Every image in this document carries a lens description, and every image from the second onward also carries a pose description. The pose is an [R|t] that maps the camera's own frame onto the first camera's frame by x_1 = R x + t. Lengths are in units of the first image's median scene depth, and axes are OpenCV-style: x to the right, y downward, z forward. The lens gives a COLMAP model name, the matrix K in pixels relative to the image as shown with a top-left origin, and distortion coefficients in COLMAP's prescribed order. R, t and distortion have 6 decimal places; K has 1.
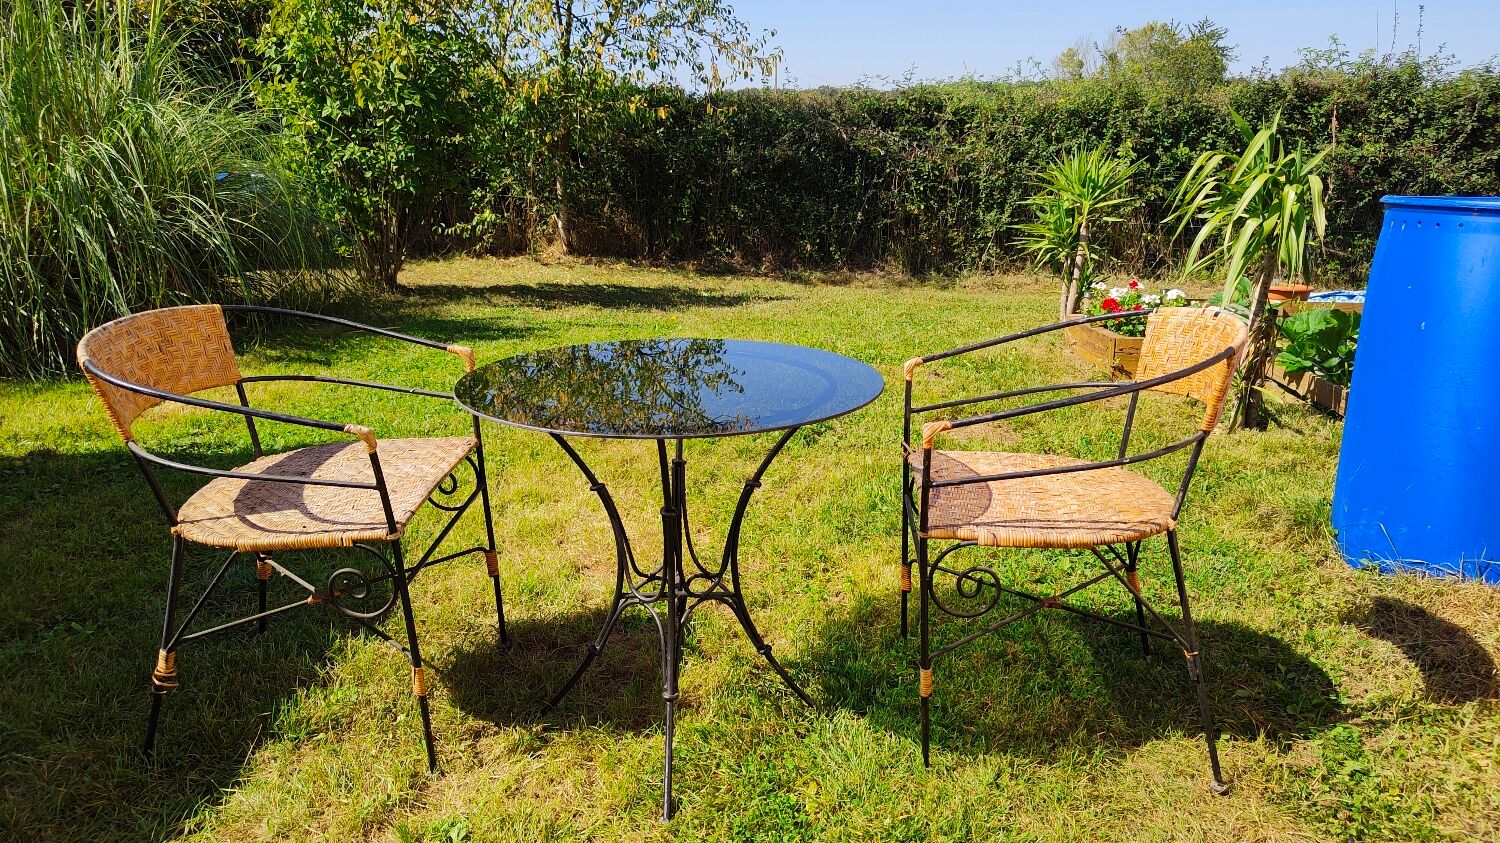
lens RADIAL K [[1042.3, 0, 776.9], [0, 1042.3, 400.3], [0, 0, 1]] dist [0.006669, -0.009380]
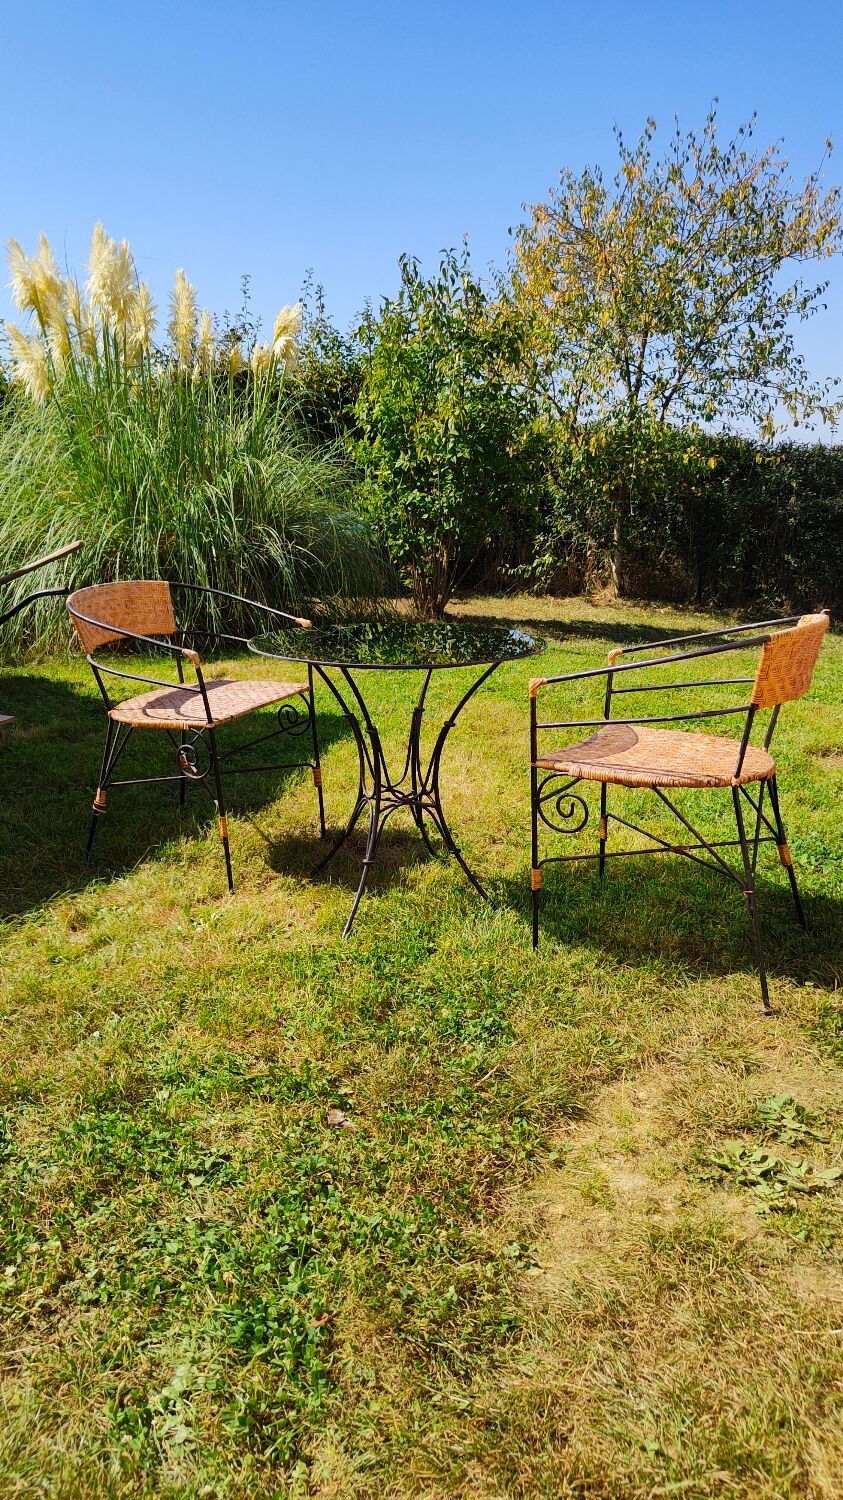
lens RADIAL K [[1042.3, 0, 427.9], [0, 1042.3, 752.3], [0, 0, 1]] dist [0.006669, -0.009380]
pose [[0.899565, 0.106799, -0.423528, 0.142608], [-0.107863, 0.993932, 0.021535, 0.024492], [0.423258, 0.026311, 0.905627, -0.064838]]
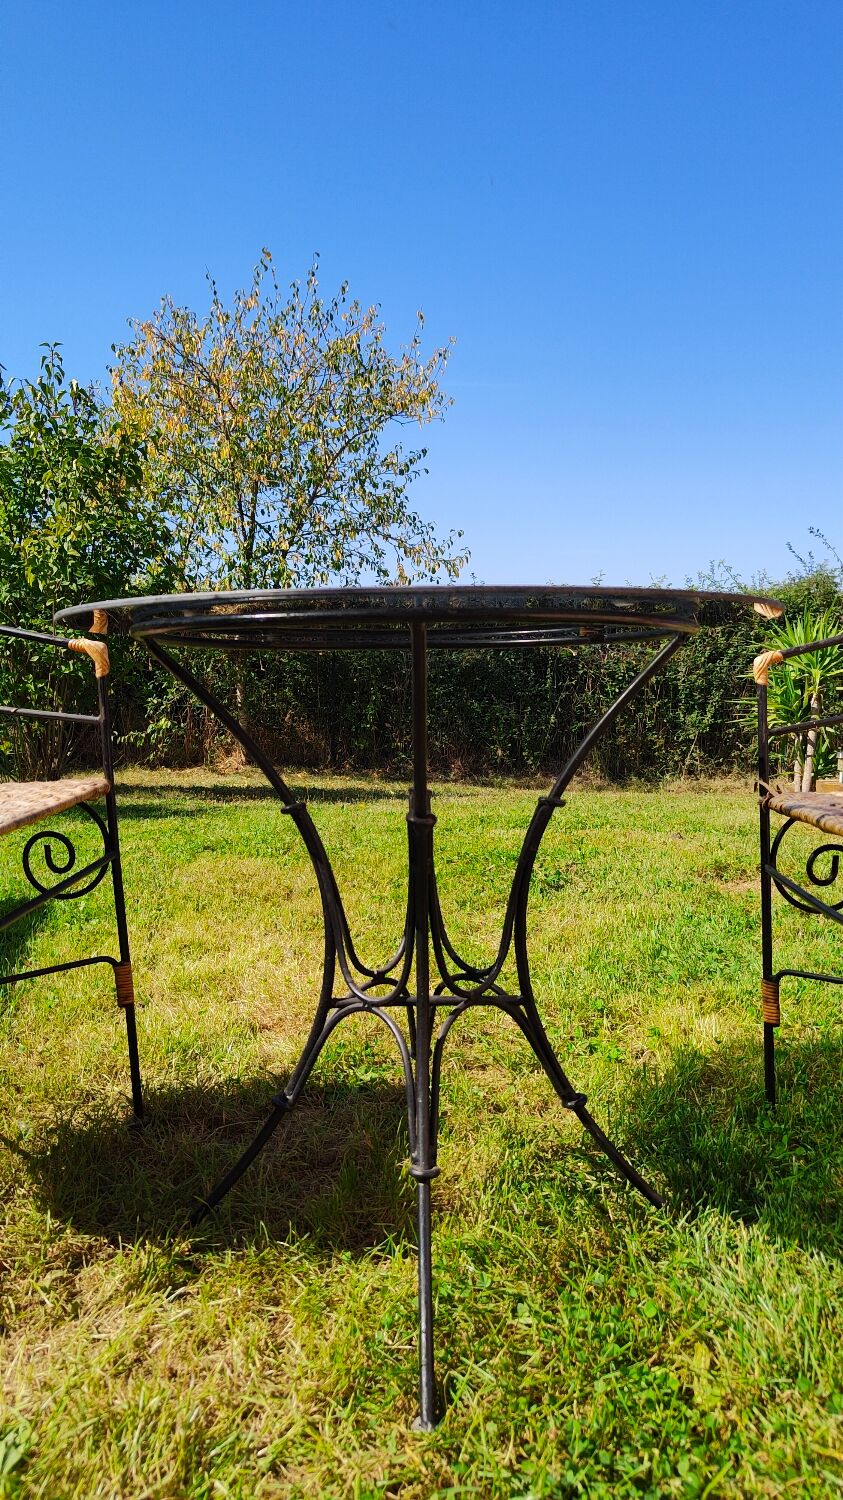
lens RADIAL K [[1042.3, 0, 427.9], [0, 1042.3, 752.3], [0, 0, 1]] dist [0.006669, -0.009380]
pose [[0.999635, -0.015893, -0.021826, -0.022119], [0.011535, 0.982295, -0.186987, 0.044127], [0.024412, 0.186668, 0.982120, 0.110399]]
